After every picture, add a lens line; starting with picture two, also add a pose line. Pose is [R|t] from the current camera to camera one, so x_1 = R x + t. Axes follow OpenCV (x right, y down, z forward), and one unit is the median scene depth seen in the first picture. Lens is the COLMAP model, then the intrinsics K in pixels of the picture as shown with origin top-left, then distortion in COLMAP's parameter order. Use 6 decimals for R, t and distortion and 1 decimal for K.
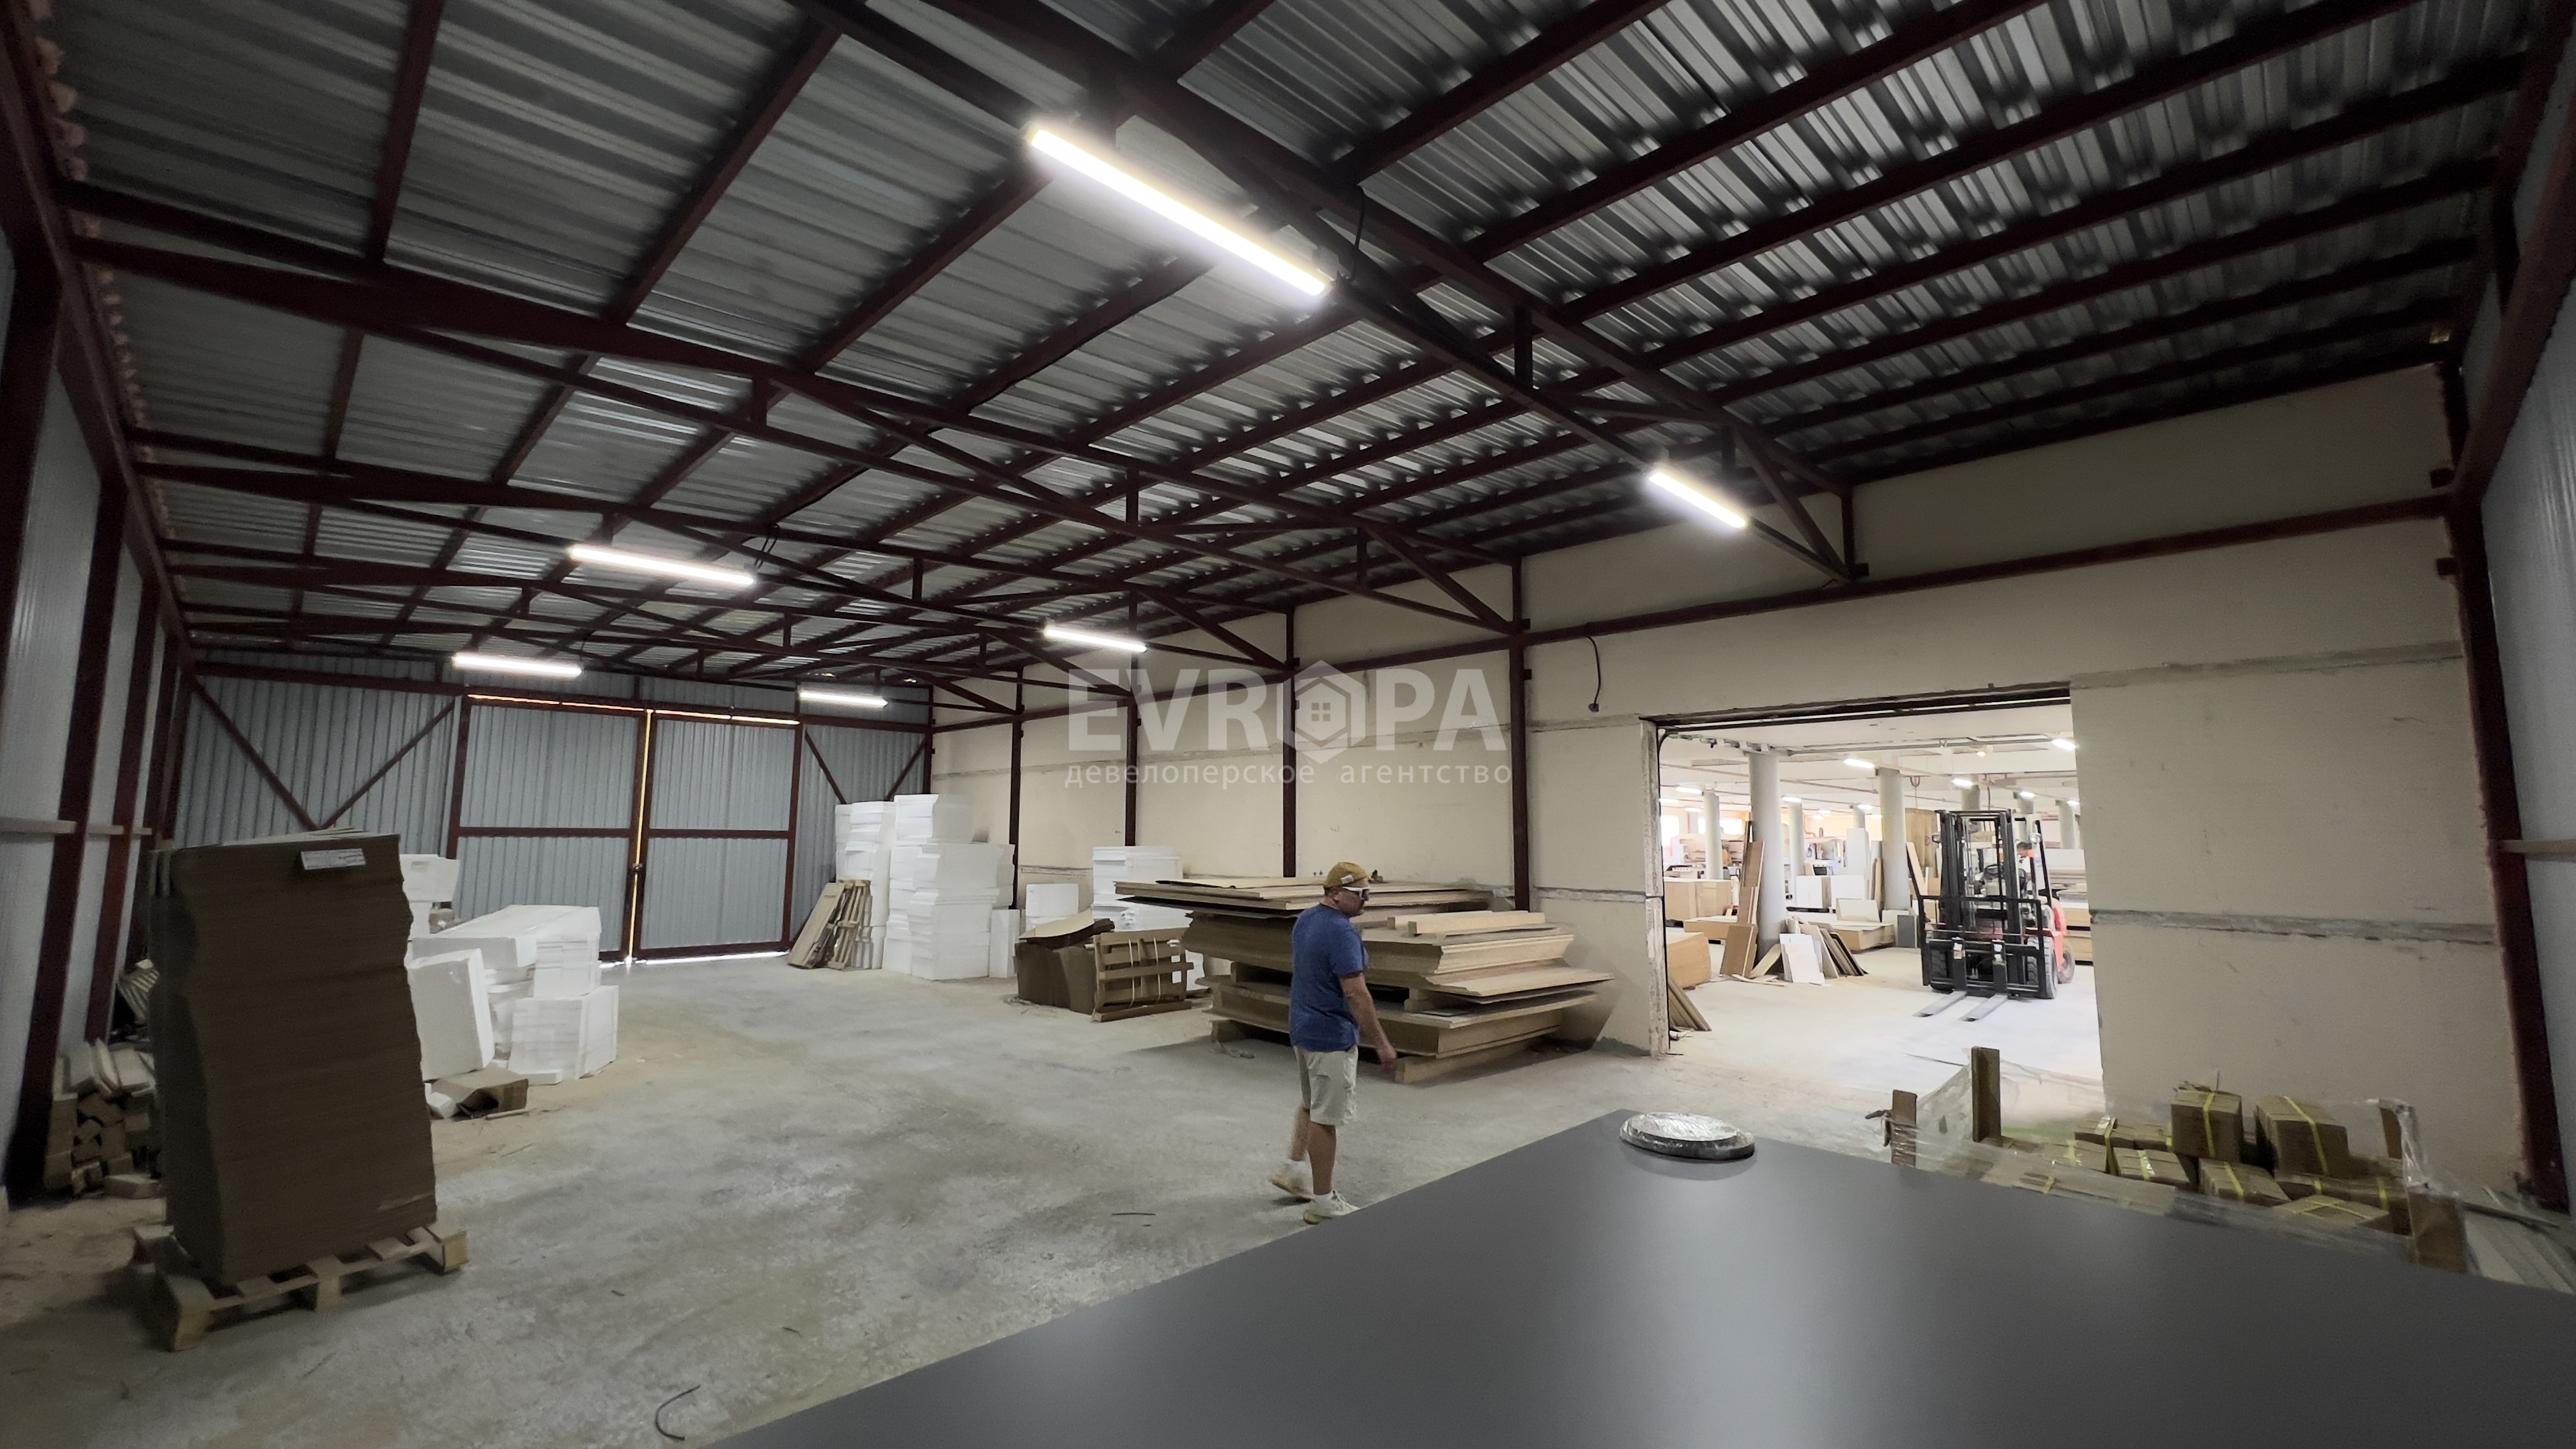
lens RADIAL K [[1033.7, 0, 1277.8], [0, 1033.7, 723.9], [0, 0, 1]] dist [-0.000498, 0.000151]
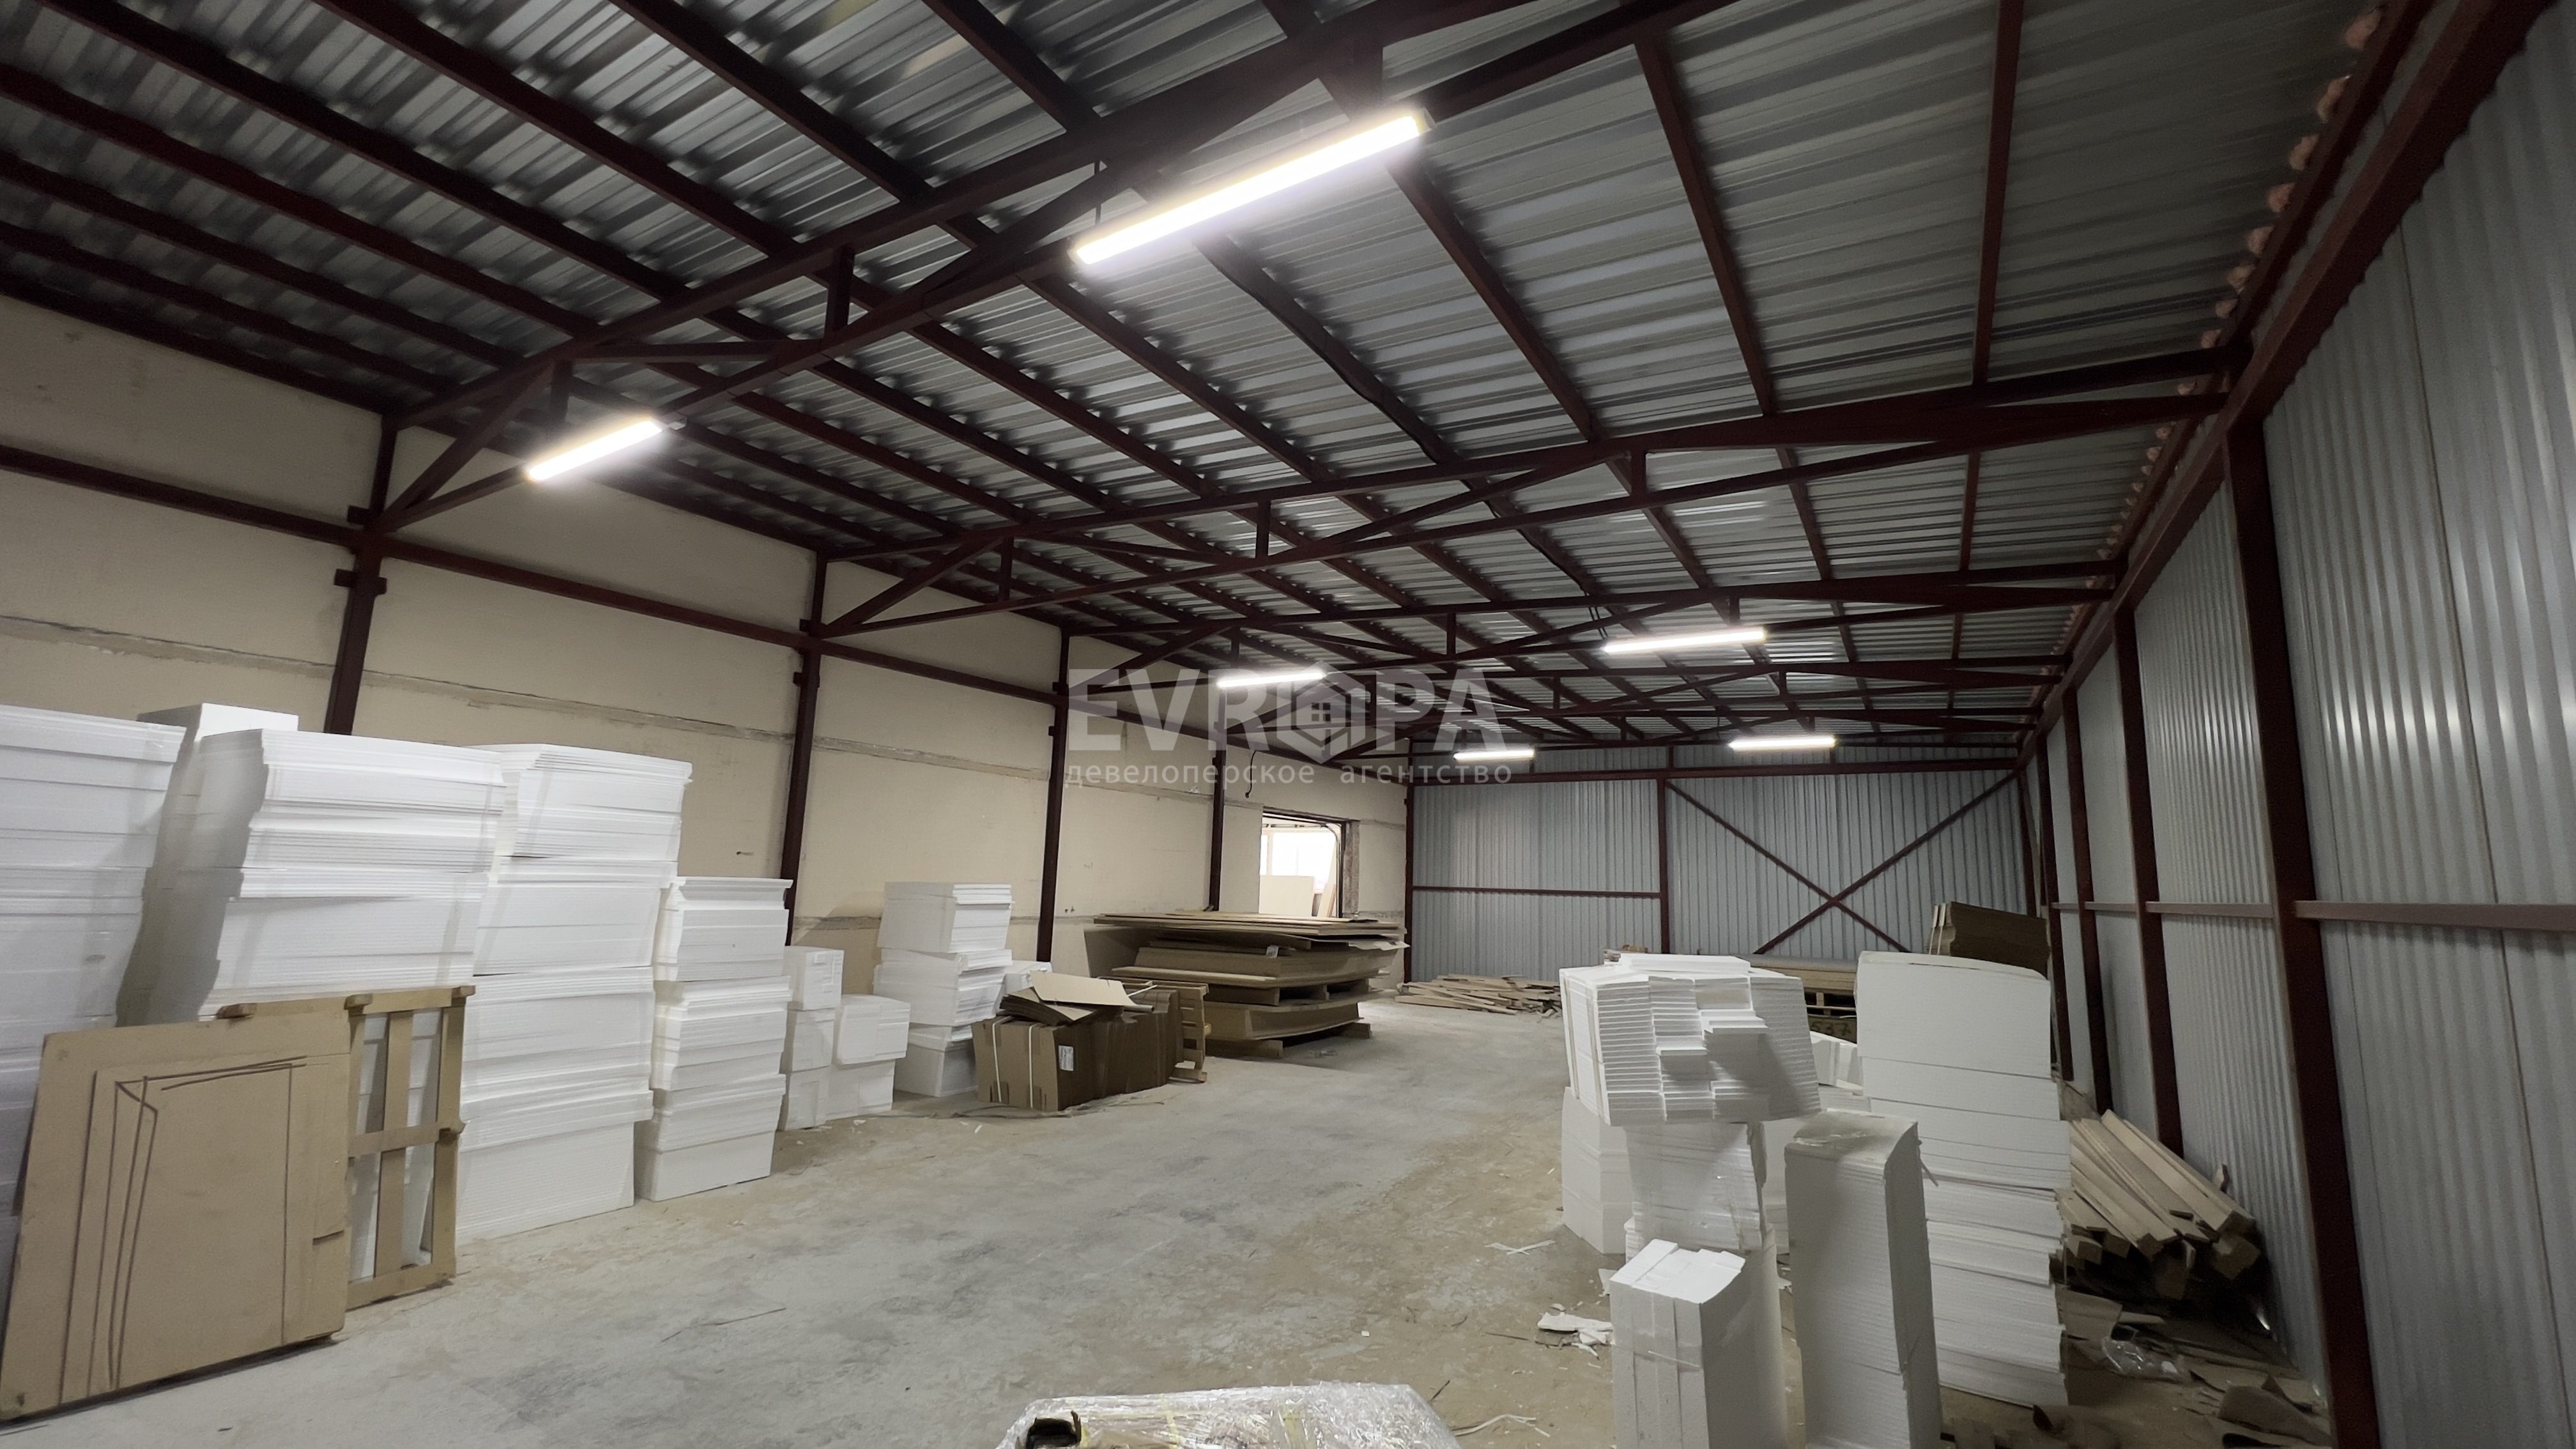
lens RADIAL K [[1033.9, 0, 1277.1], [0, 1033.9, 723.2], [0, 0, 1]] dist [-0.000165, 0.000137]
pose [[-0.218462, 0.132251, 0.966842, -0.783019], [-0.146559, 0.975090, -0.166495, 0.085739], [-0.964777, -0.178072, -0.193638, 0.824006]]
